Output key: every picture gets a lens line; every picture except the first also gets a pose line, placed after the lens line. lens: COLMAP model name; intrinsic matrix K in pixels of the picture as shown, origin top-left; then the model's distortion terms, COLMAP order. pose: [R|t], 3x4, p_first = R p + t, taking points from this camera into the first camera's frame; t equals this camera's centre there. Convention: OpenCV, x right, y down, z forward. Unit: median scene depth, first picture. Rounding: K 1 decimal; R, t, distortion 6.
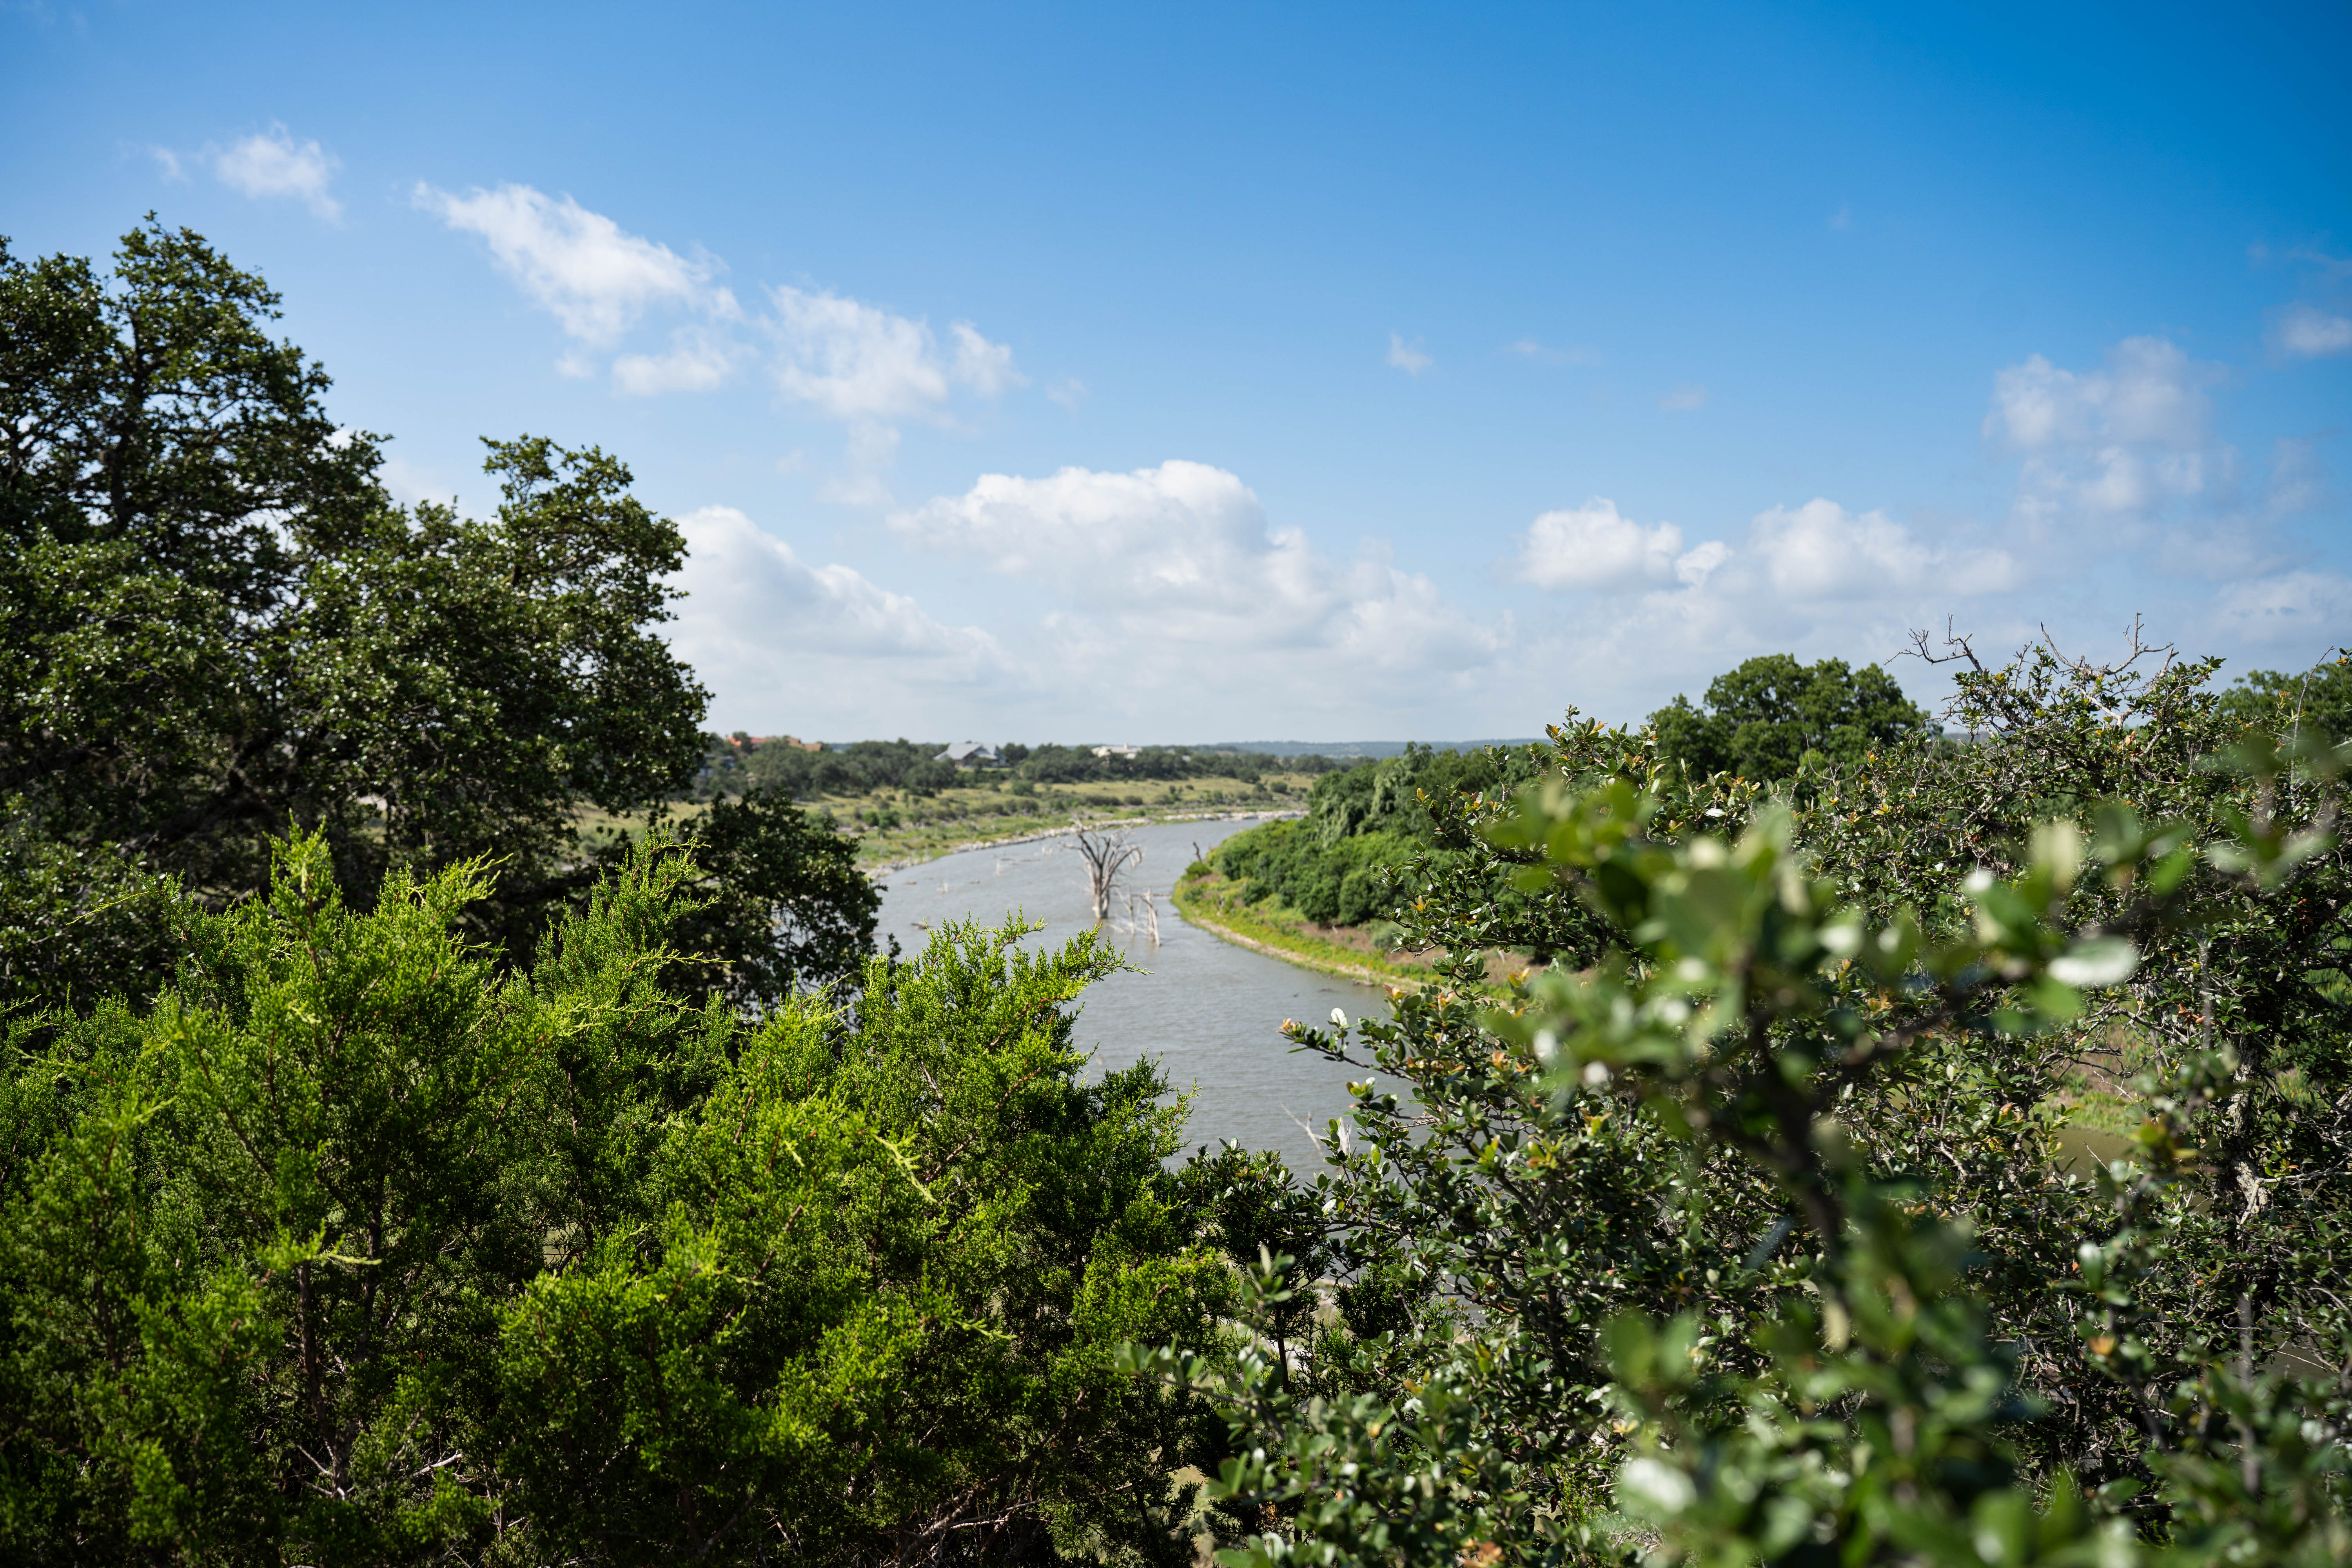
lens RADIAL K [[1912.6, 0, 1174.9], [0, 1912.6, 784.7], [0, 0, 1]] dist [-0.067794, 0.001584]
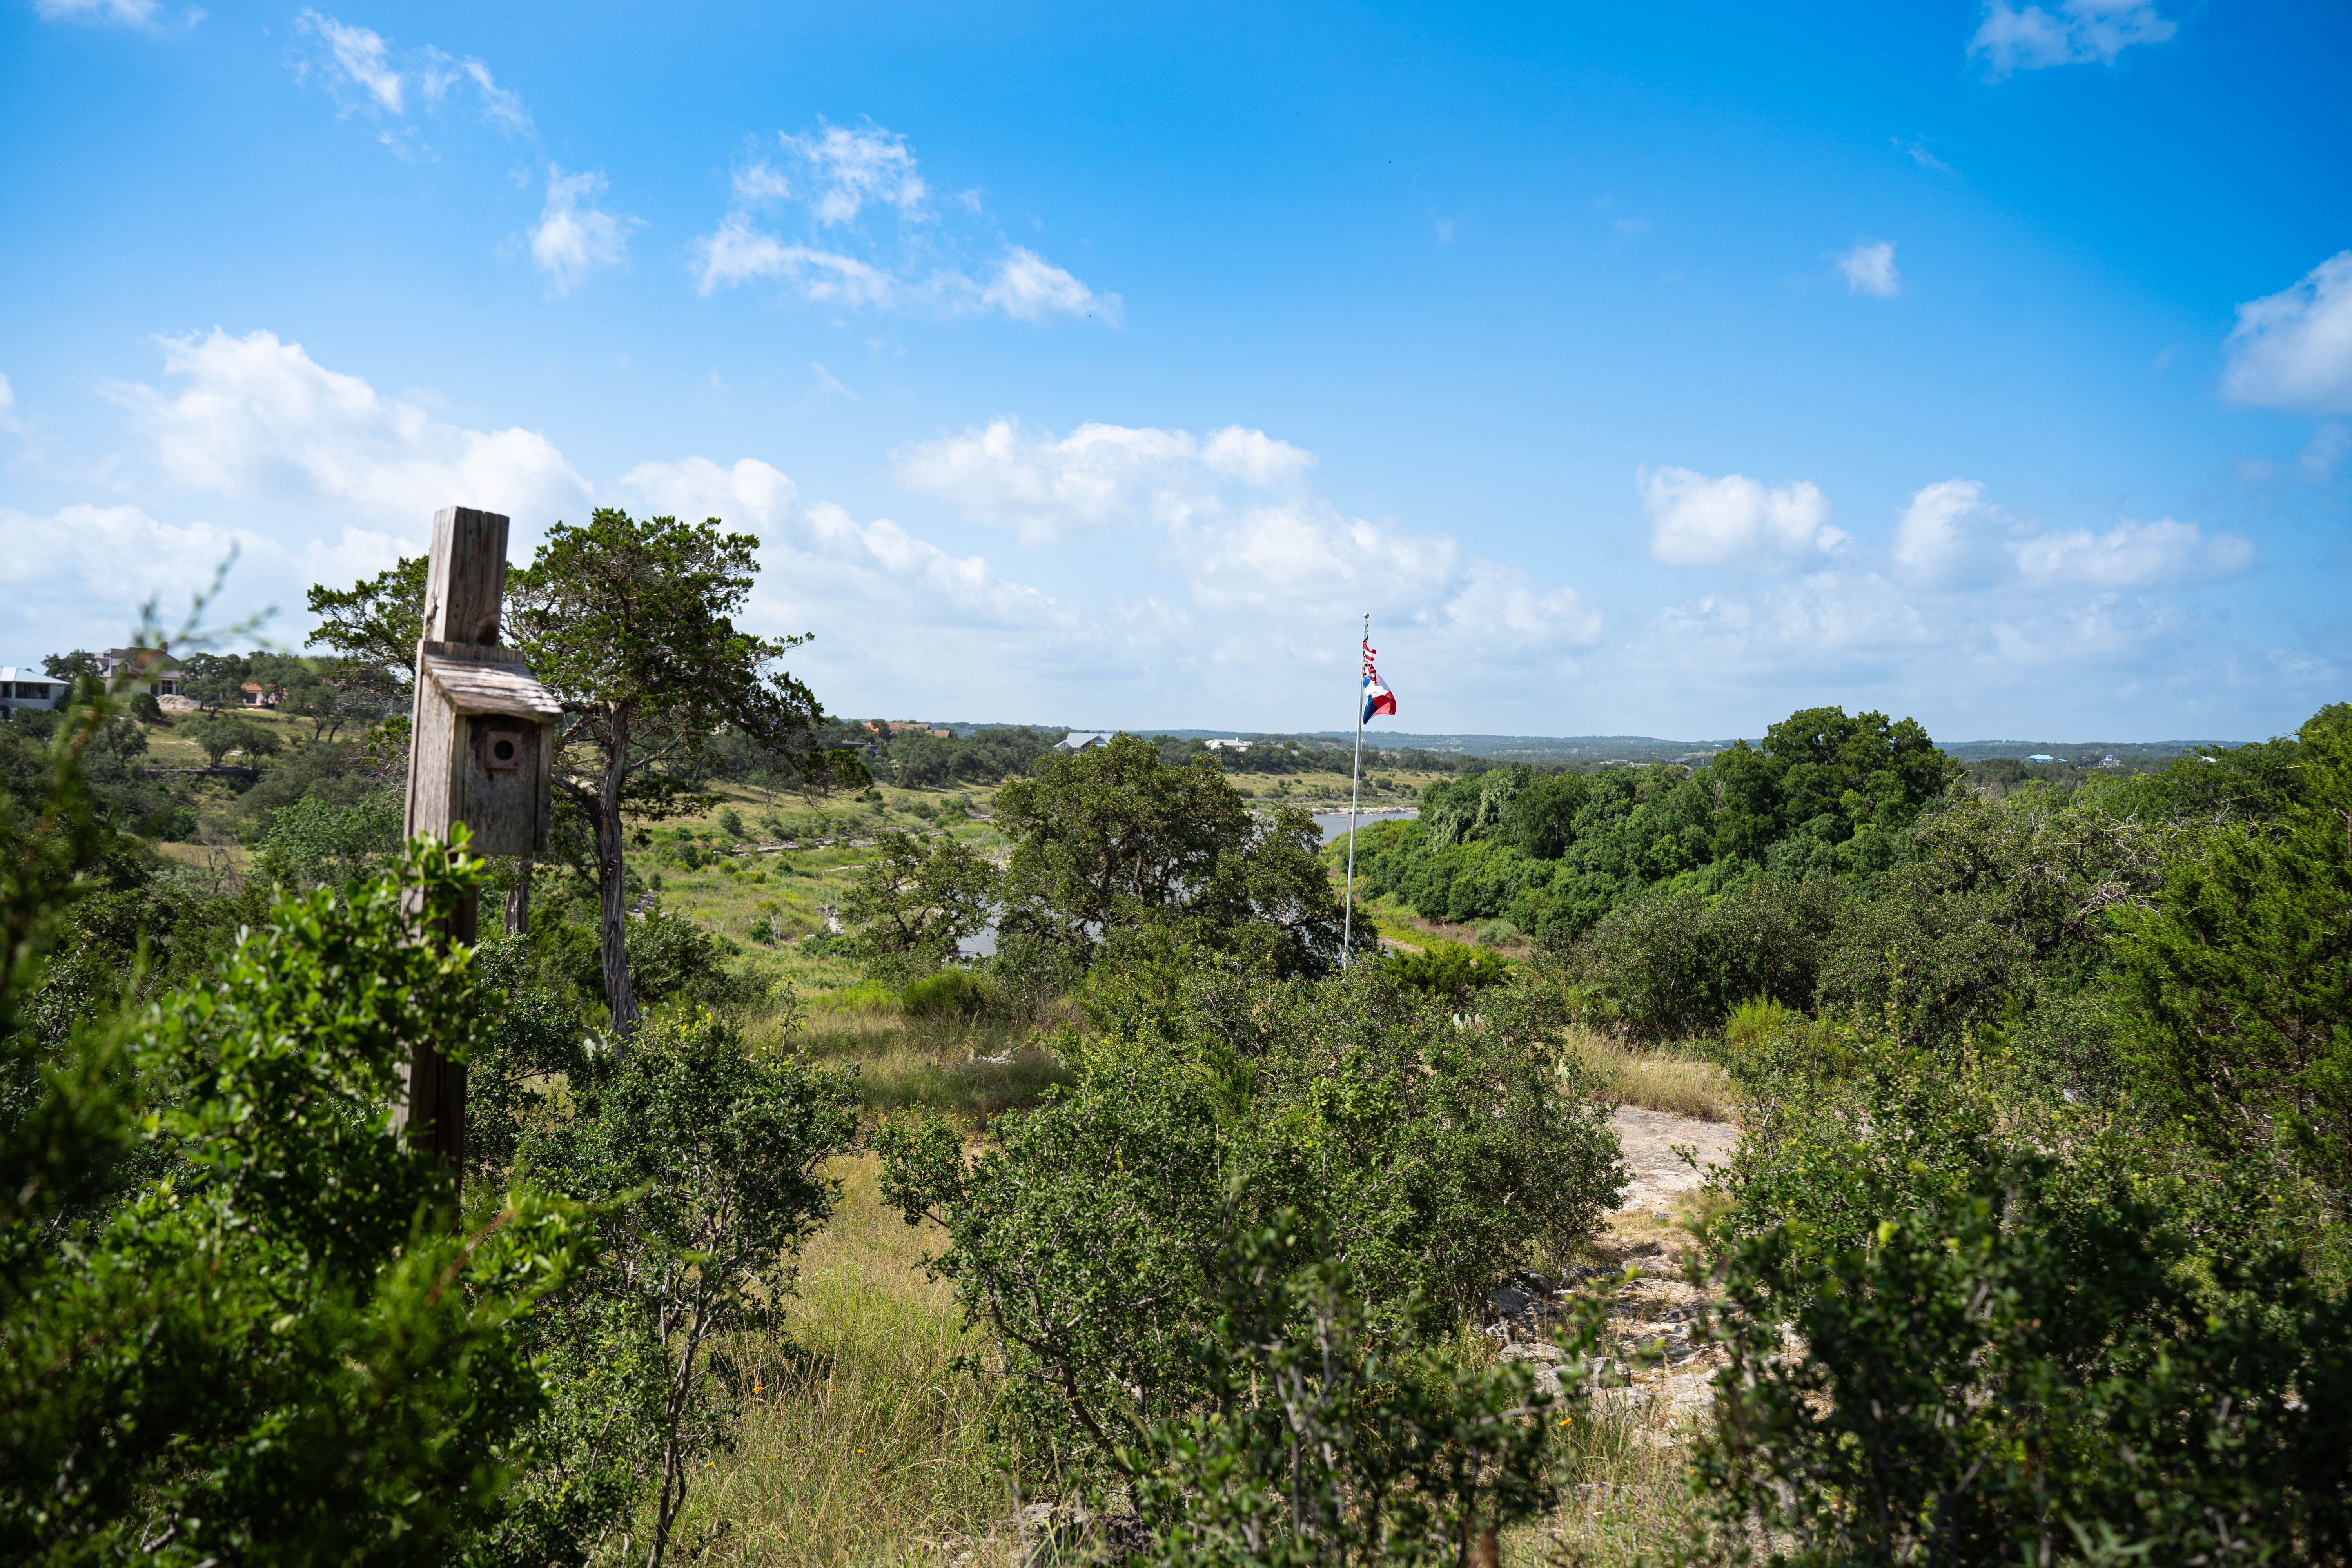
lens RADIAL K [[1912.6, 0, 1177.2], [0, 1912.6, 783.1], [0, 0, 1]] dist [-0.067794, 0.001584]
pose [[0.998229, 0.030538, -0.051044, -0.017370], [-0.030209, 0.999518, 0.007211, -0.011524], [0.051240, -0.005657, 0.998670, -0.136569]]
